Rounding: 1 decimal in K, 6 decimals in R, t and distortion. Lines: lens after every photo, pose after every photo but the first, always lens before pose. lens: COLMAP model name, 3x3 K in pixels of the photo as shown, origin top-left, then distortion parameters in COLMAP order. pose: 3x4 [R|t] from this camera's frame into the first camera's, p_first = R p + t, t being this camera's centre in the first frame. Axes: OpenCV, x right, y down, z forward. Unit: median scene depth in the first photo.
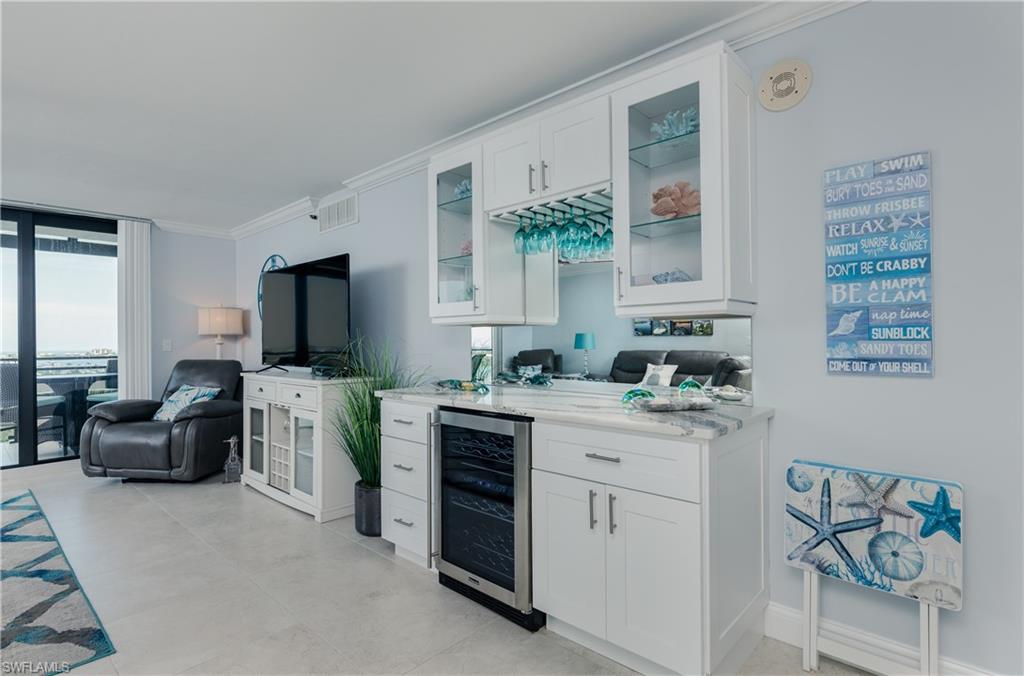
lens RADIAL K [[507.7, 0, 497.9], [0, 507.7, 339.1], [0, 0, 1]] dist [0.000714, 0.000686]
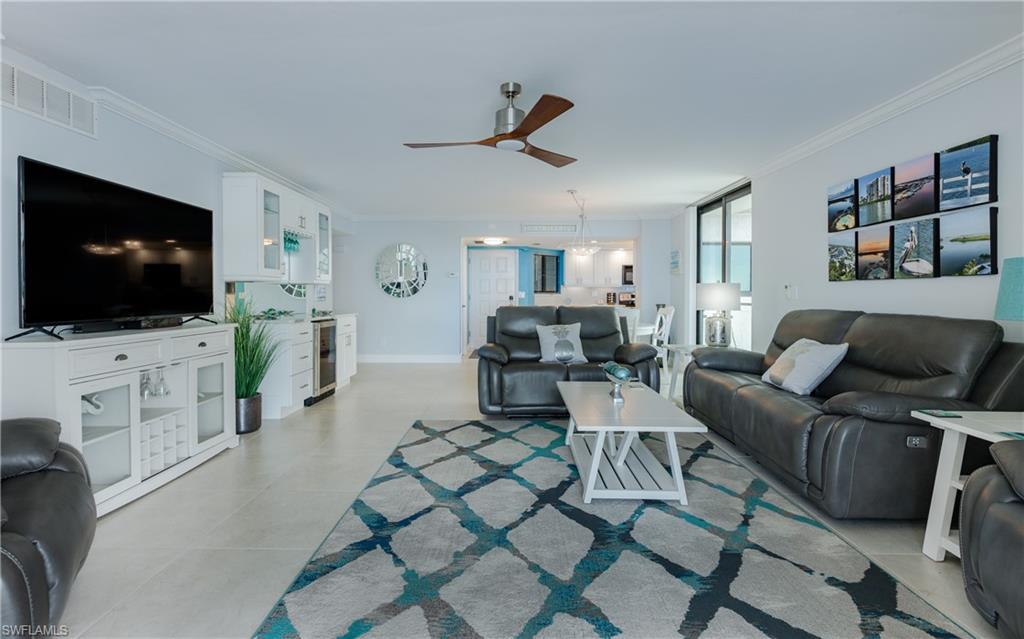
lens RADIAL K [[464.4, 0, 508.5], [0, 464.4, 299.2], [0, 0, 1]] dist [0.001751, 0.000258]
pose [[-0.676316, -0.001042, 0.736611, -1.205888], [0.000129, 0.999999, 0.001533, 0.020894], [-0.736611, 0.001132, -0.676315, 0.981755]]
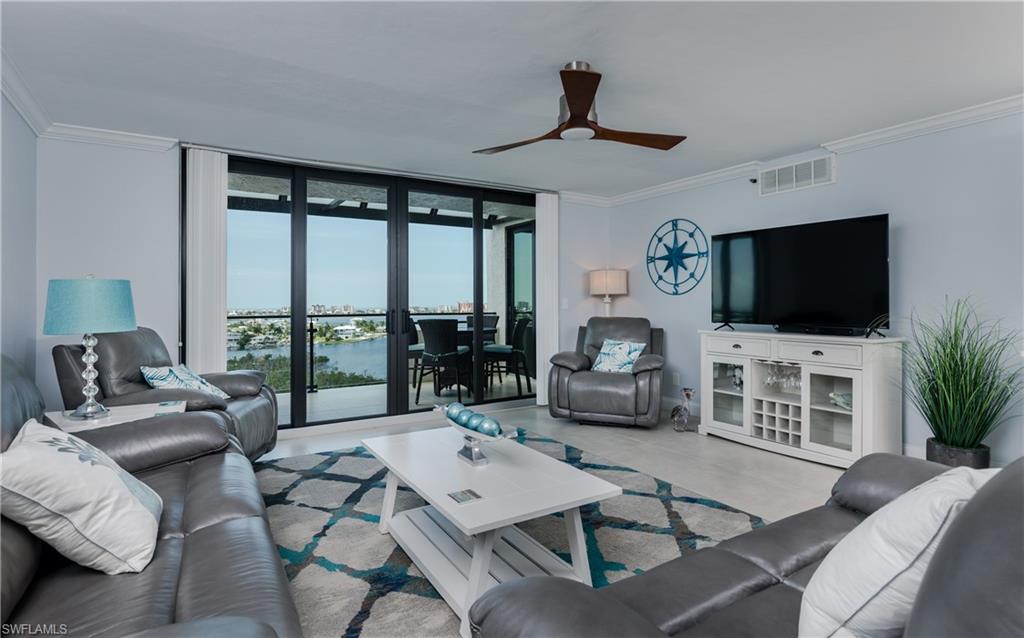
lens RADIAL K [[505.2, 0, 510.5], [0, 505.2, 302.3], [0, 0, 1]] dist [-0.002014, -0.000265]
pose [[0.967149, 0.005936, -0.254141, -0.618704], [-0.004489, 0.999970, 0.006275, 0.003036], [0.254171, -0.004928, 0.967147, -0.131274]]
